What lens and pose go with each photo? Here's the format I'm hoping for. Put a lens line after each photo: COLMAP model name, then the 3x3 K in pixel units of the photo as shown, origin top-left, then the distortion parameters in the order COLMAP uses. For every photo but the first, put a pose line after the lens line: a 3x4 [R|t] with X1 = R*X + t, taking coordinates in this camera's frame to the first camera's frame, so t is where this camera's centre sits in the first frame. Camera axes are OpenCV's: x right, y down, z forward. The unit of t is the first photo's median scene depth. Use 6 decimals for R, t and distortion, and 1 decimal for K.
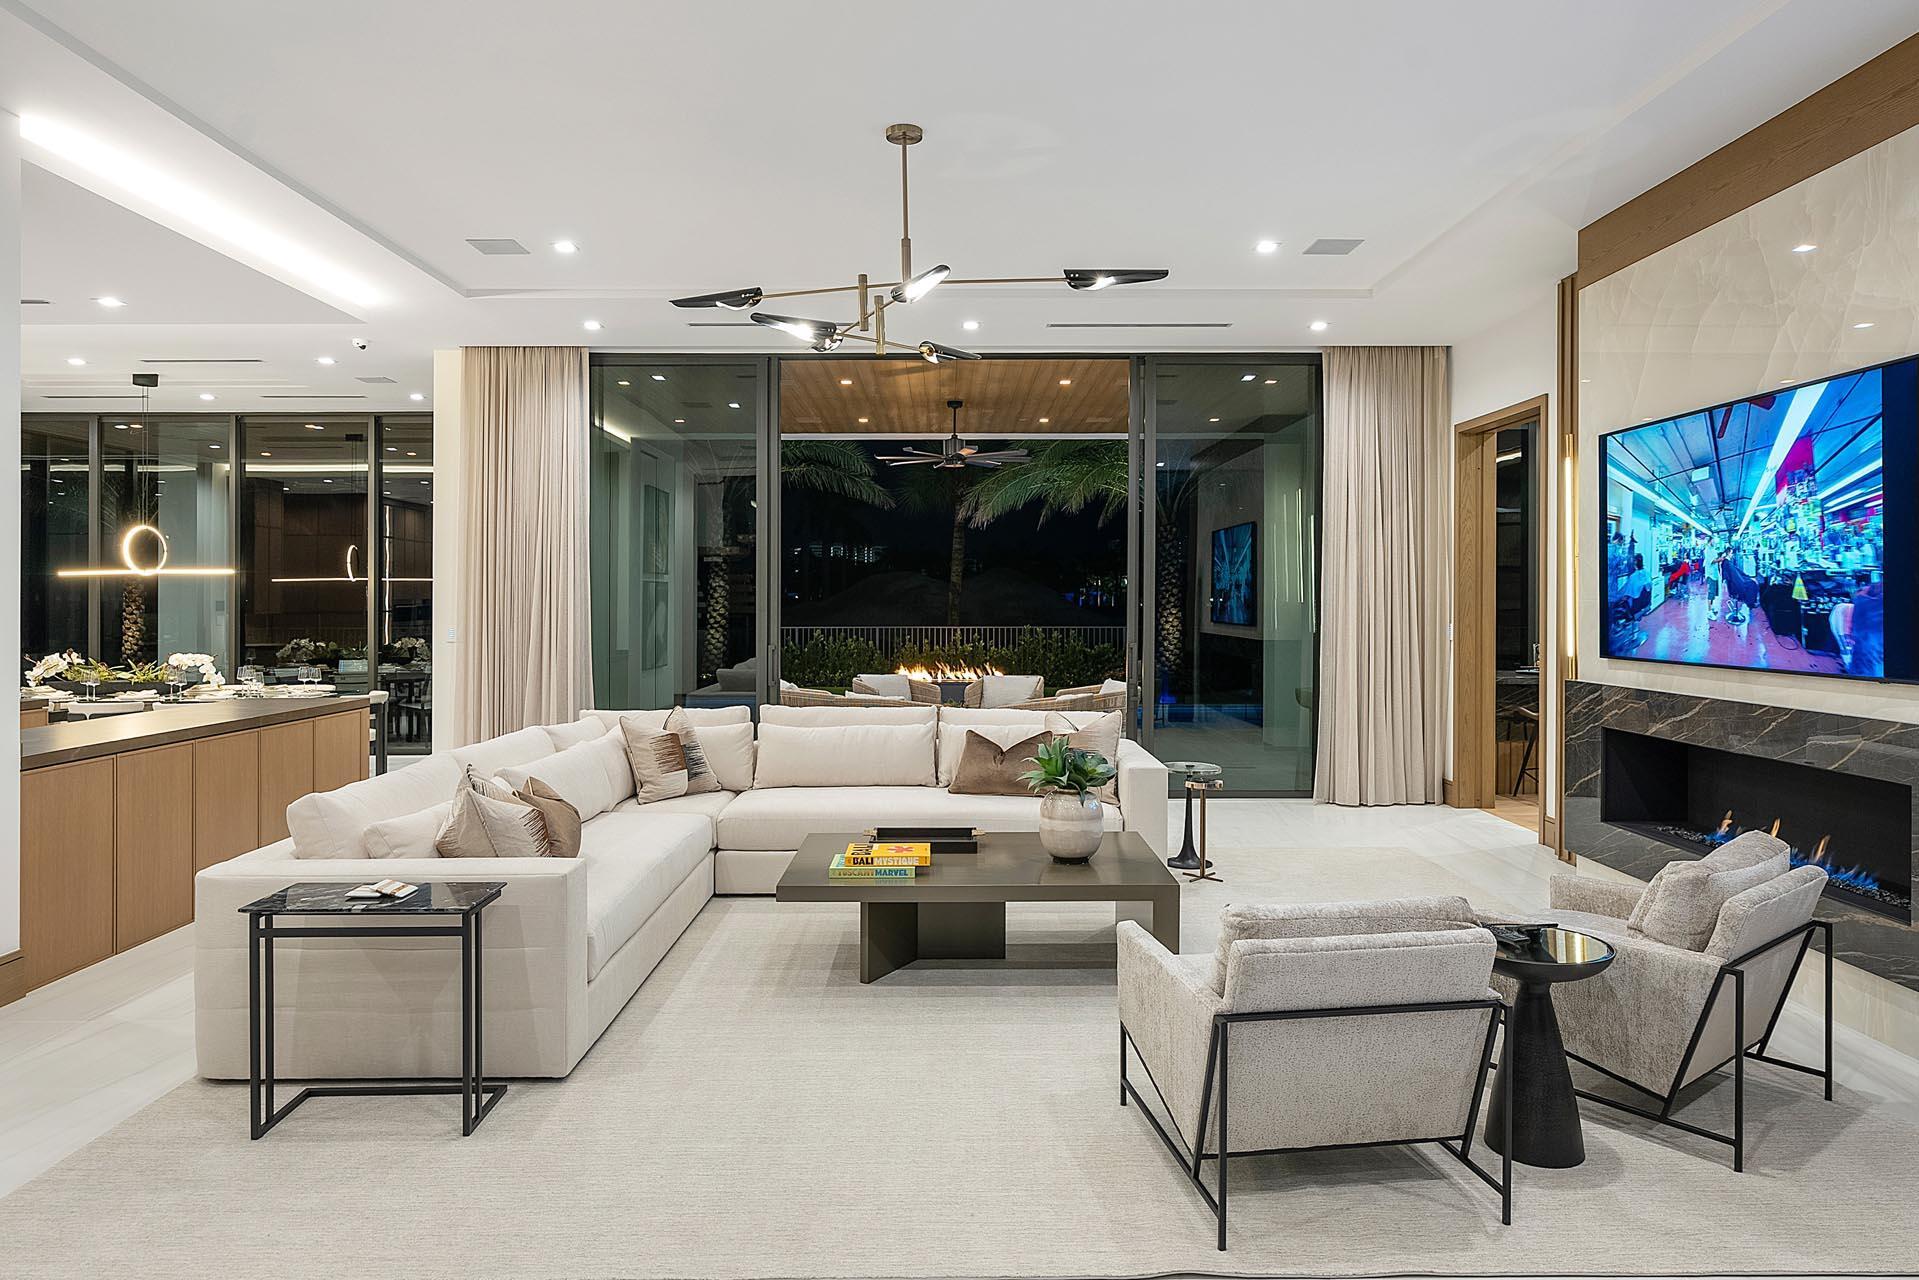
lens RADIAL K [[1177.9, 0, 948.2], [0, 1177.9, 600.6], [0, 0, 1]] dist [-0.007803, 0.001338]
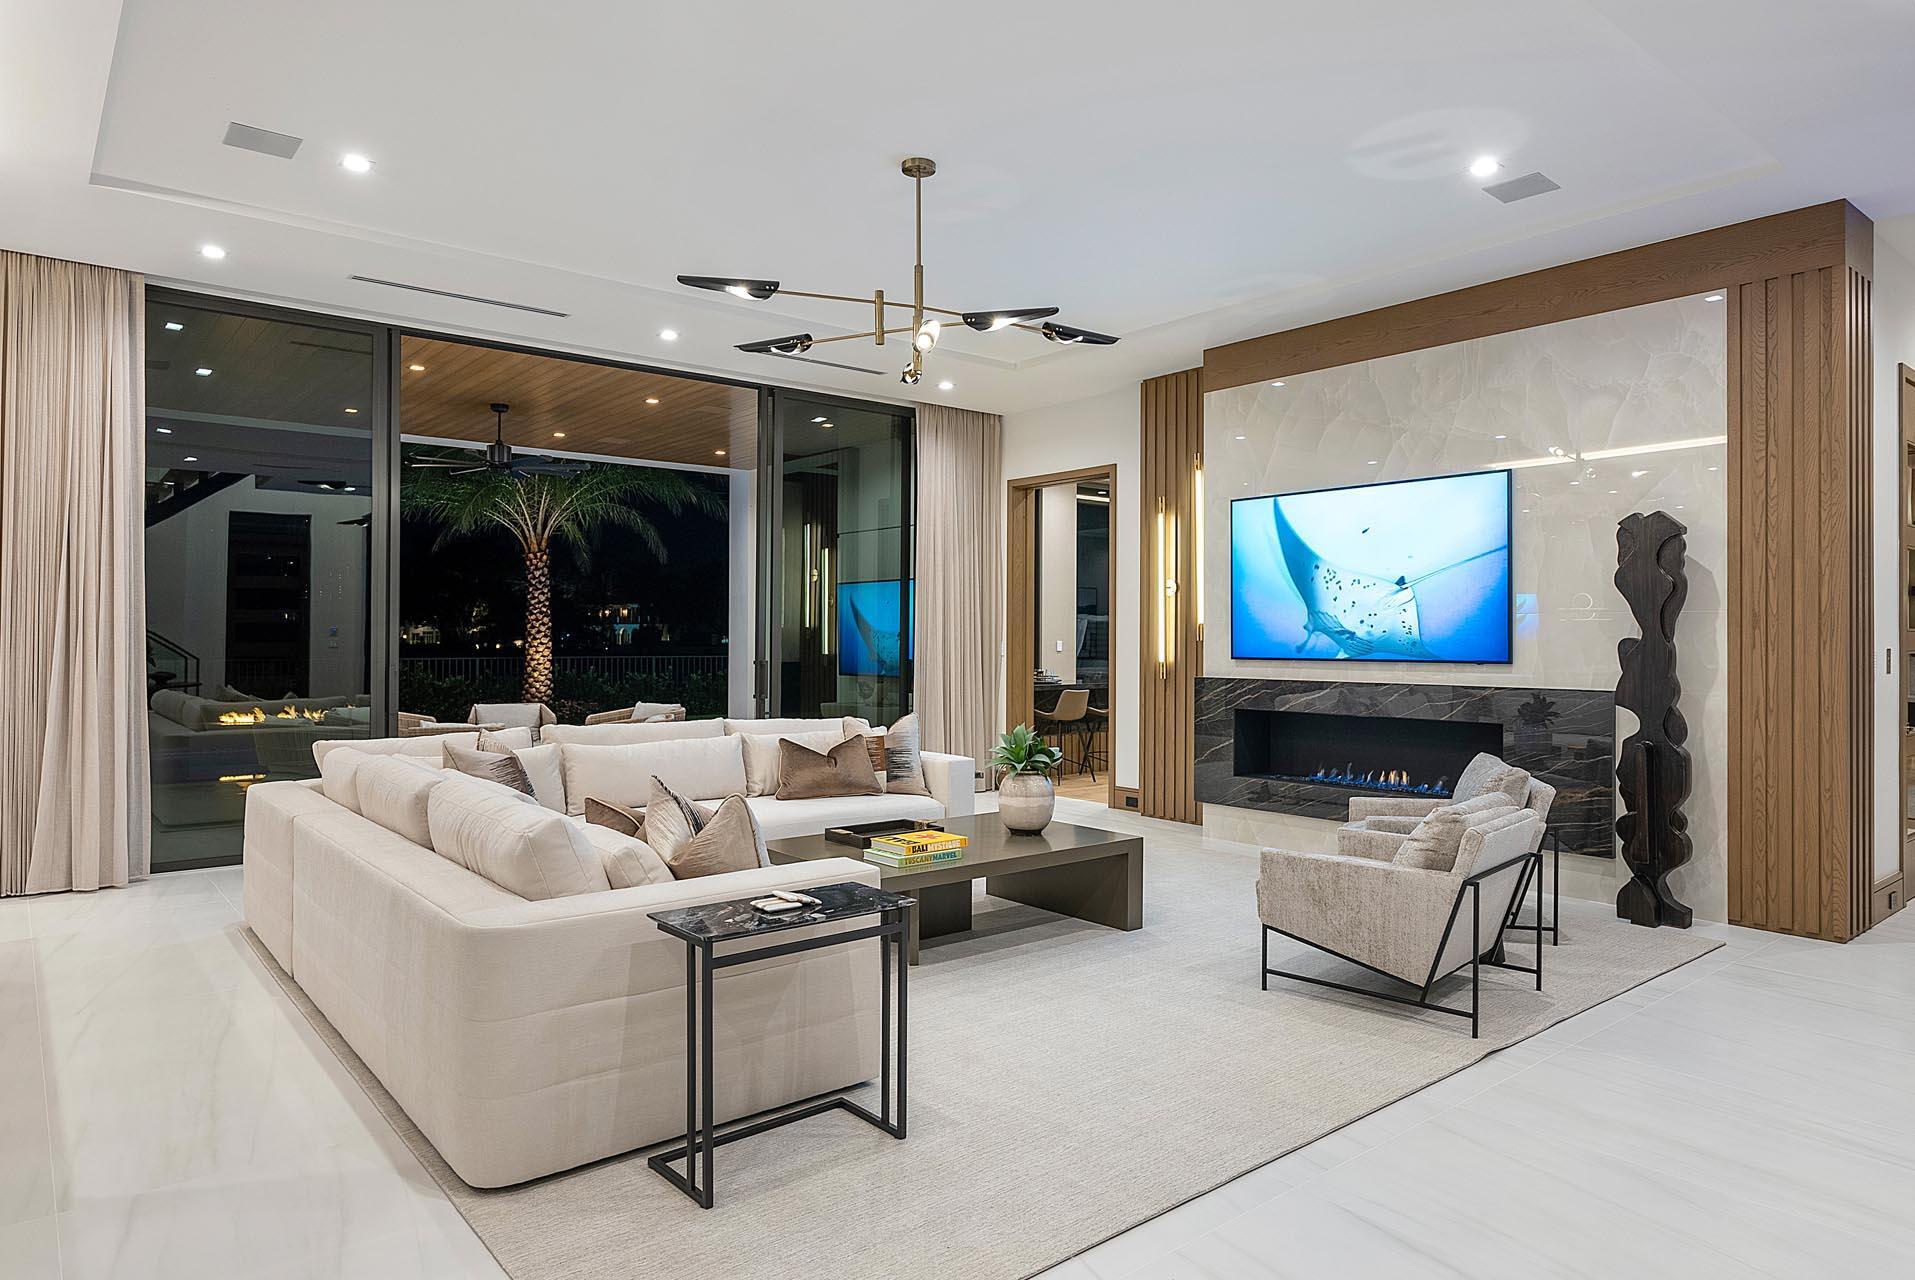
lens RADIAL K [[1175.4, 0, 947.0], [0, 1175.4, 636.3], [0, 0, 1]] dist [-0.007803, 0.001338]
pose [[0.772644, 0.005757, 0.634813, -0.675622], [-0.003959, 0.999983, -0.004251, 0.032470], [-0.634827, 0.000772, 0.772654, 0.157816]]
